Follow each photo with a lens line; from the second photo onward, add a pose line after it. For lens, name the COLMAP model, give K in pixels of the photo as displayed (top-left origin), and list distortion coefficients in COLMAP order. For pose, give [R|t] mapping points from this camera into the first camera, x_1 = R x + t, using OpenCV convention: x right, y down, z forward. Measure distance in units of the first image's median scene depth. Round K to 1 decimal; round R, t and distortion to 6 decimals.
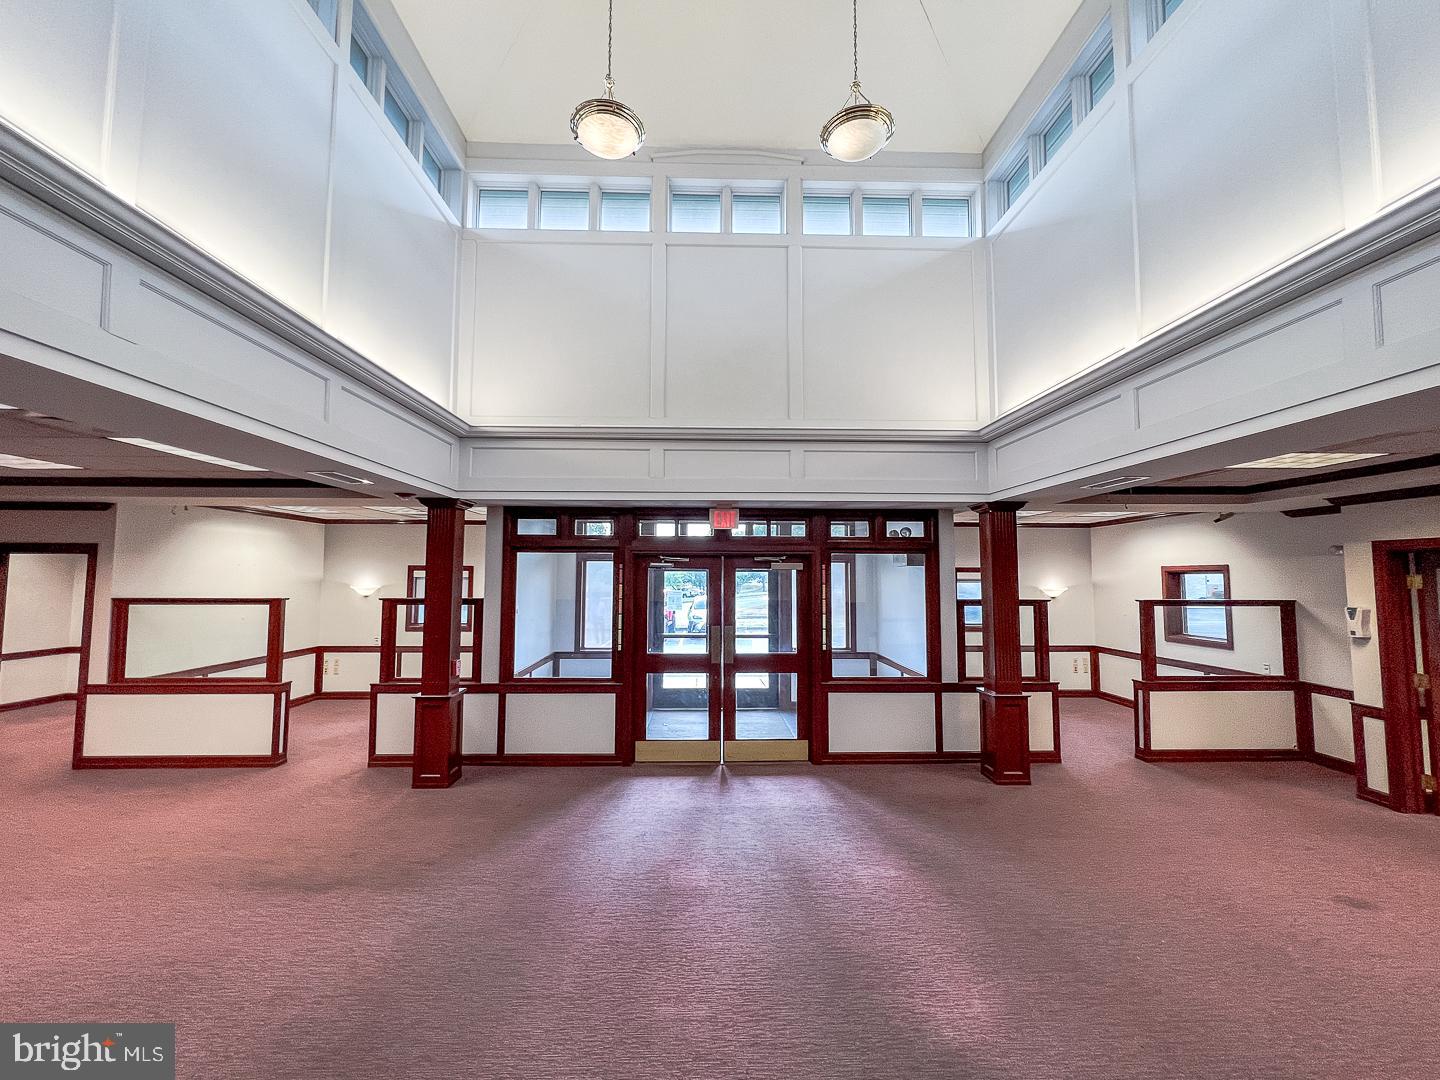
lens RADIAL K [[581.2, 0, 717.6], [0, 581.2, 534.8], [0, 0, 1]] dist [-0.007444, 0.001512]
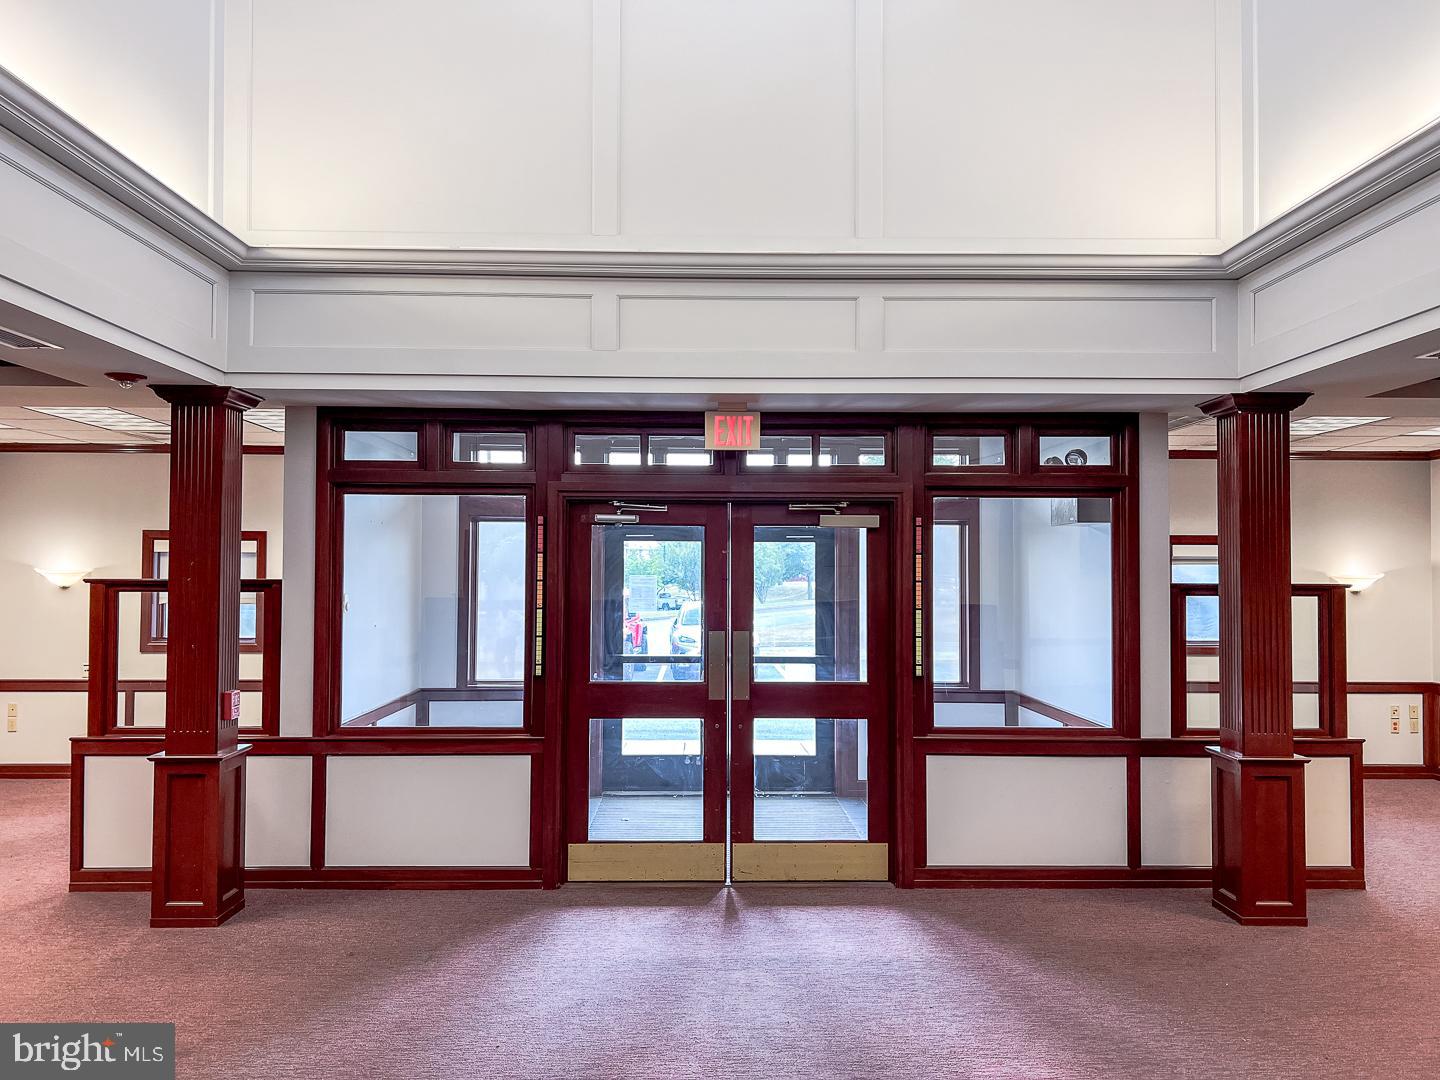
lens RADIAL K [[1074.2, 0, 716.9], [0, 1074.2, 541.4], [0, 0, 1]] dist [0.051040, -0.057004]
pose [[0.999969, 0.000949, -0.007842, 0.004788], [-0.000615, 0.999095, 0.042518, 0.032293], [0.007875, -0.042512, 0.999065, 0.010436]]
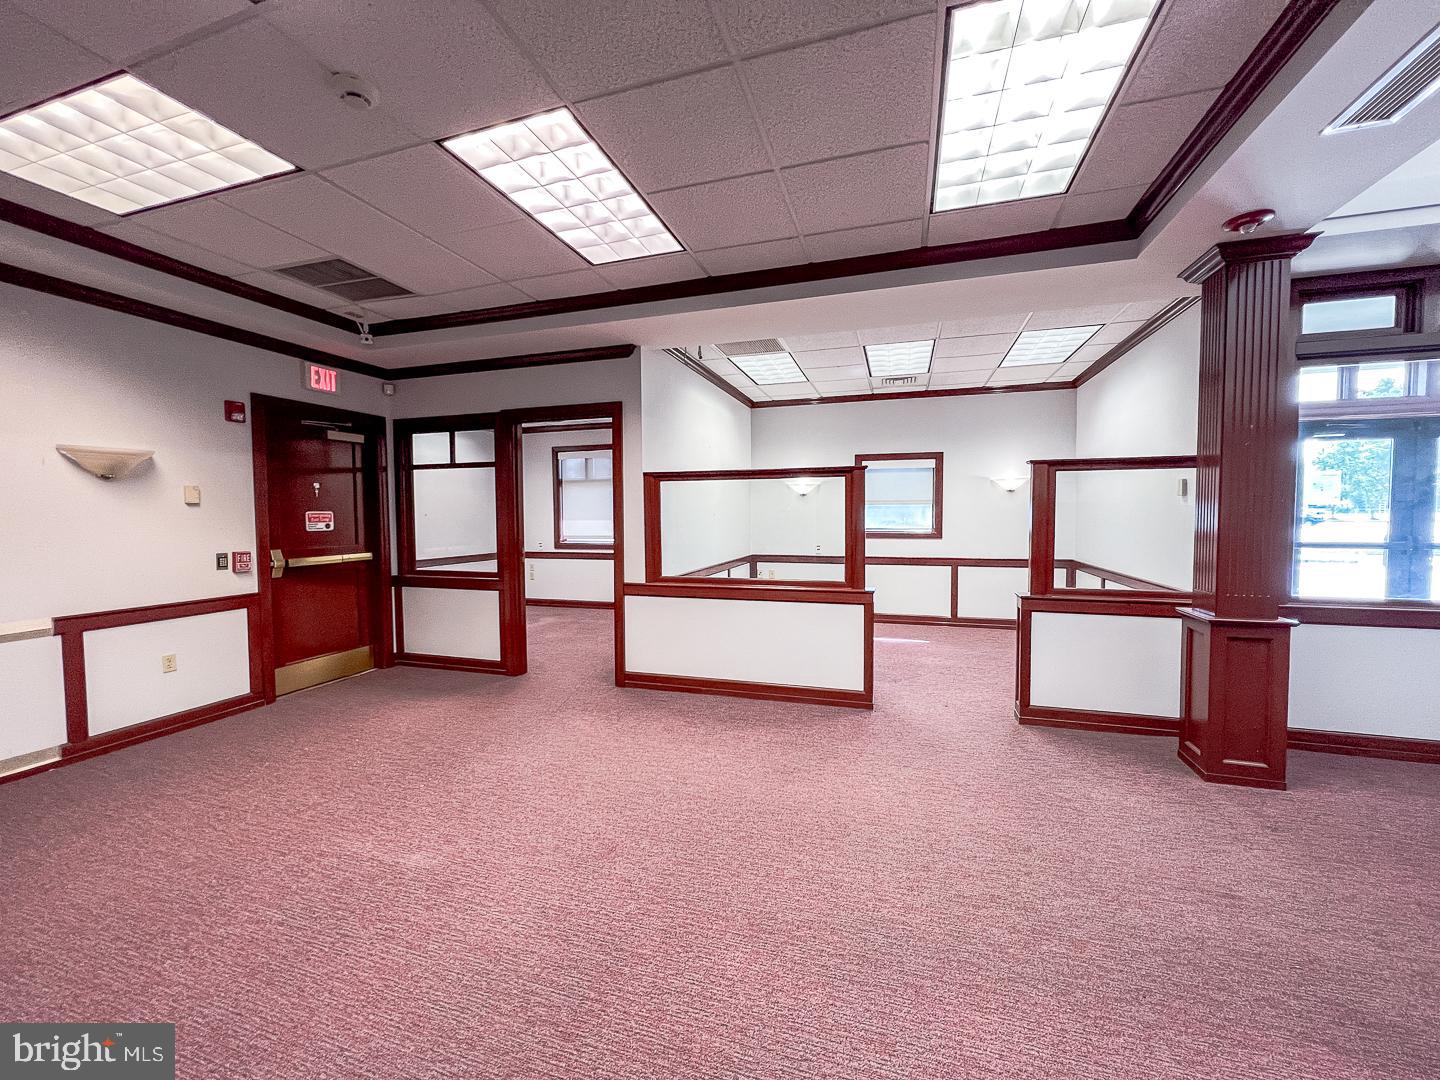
lens RADIAL K [[581.2, 0, 716.2], [0, 581.2, 539.3], [0, 0, 1]] dist [-0.007444, 0.001512]
pose [[0.937534, 0.007604, -0.347812, -0.696331], [0.033775, 0.993049, 0.112752, 0.114655], [0.346251, -0.117456, 0.930760, 0.312166]]
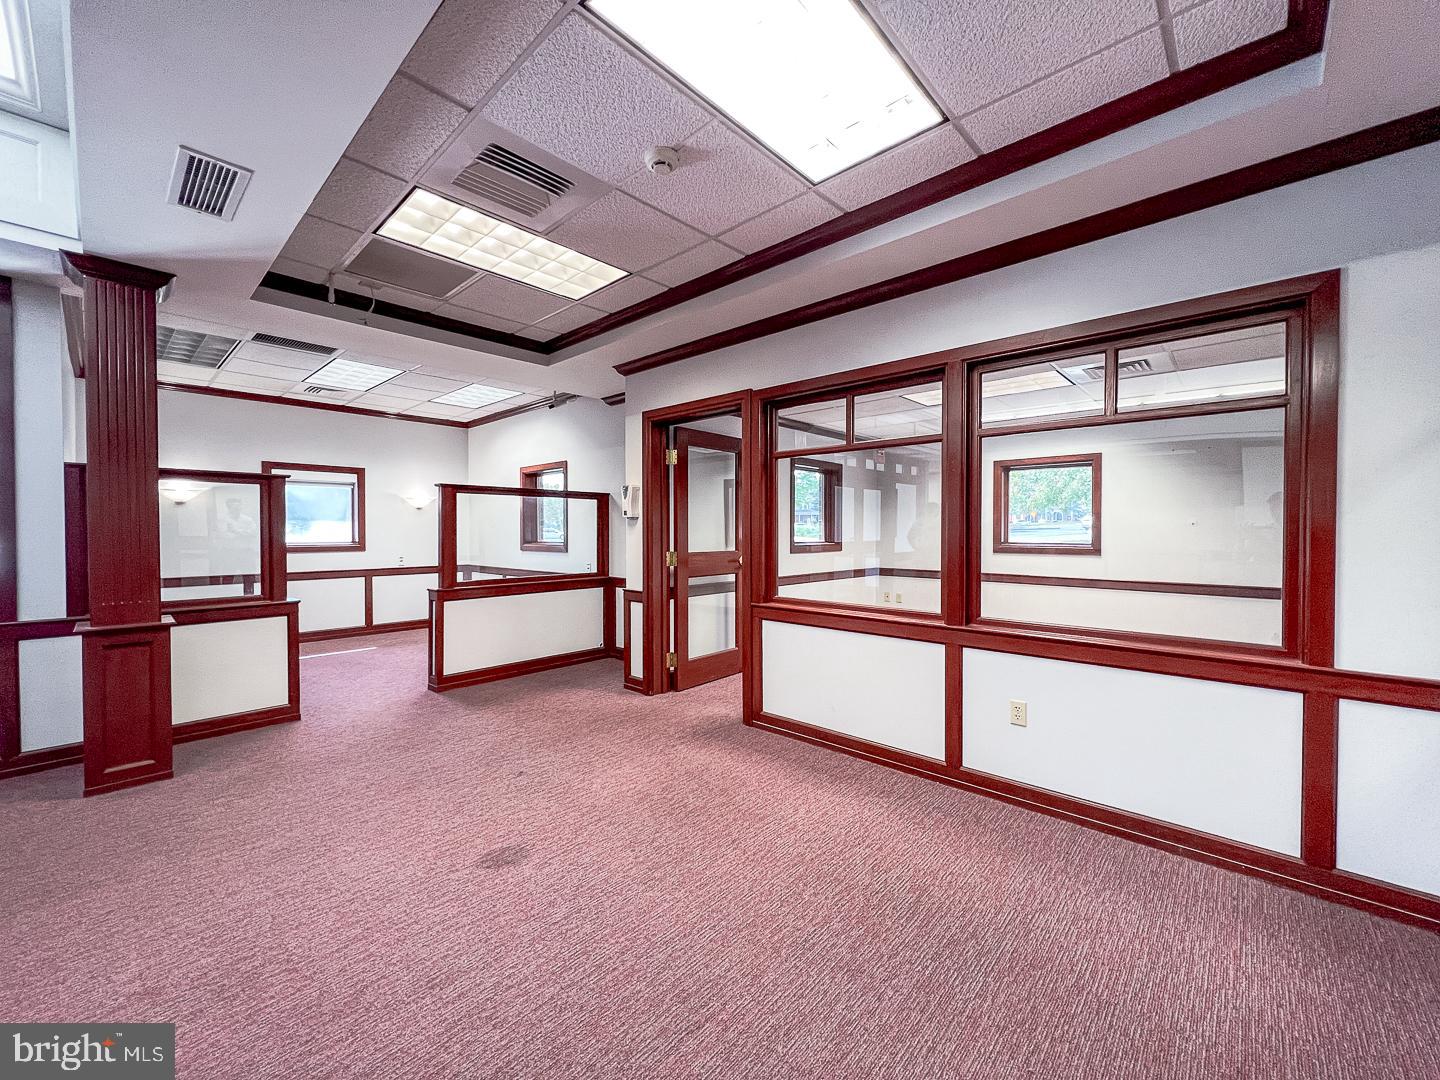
lens RADIAL K [[581.2, 0, 717.4], [0, 581.2, 534.7], [0, 0, 1]] dist [-0.007444, 0.001512]
pose [[0.691331, -0.010305, 0.722465, 0.449762], [-0.050647, 0.996748, 0.062681, 0.117037], [-0.720761, -0.079924, 0.688561, 0.216075]]
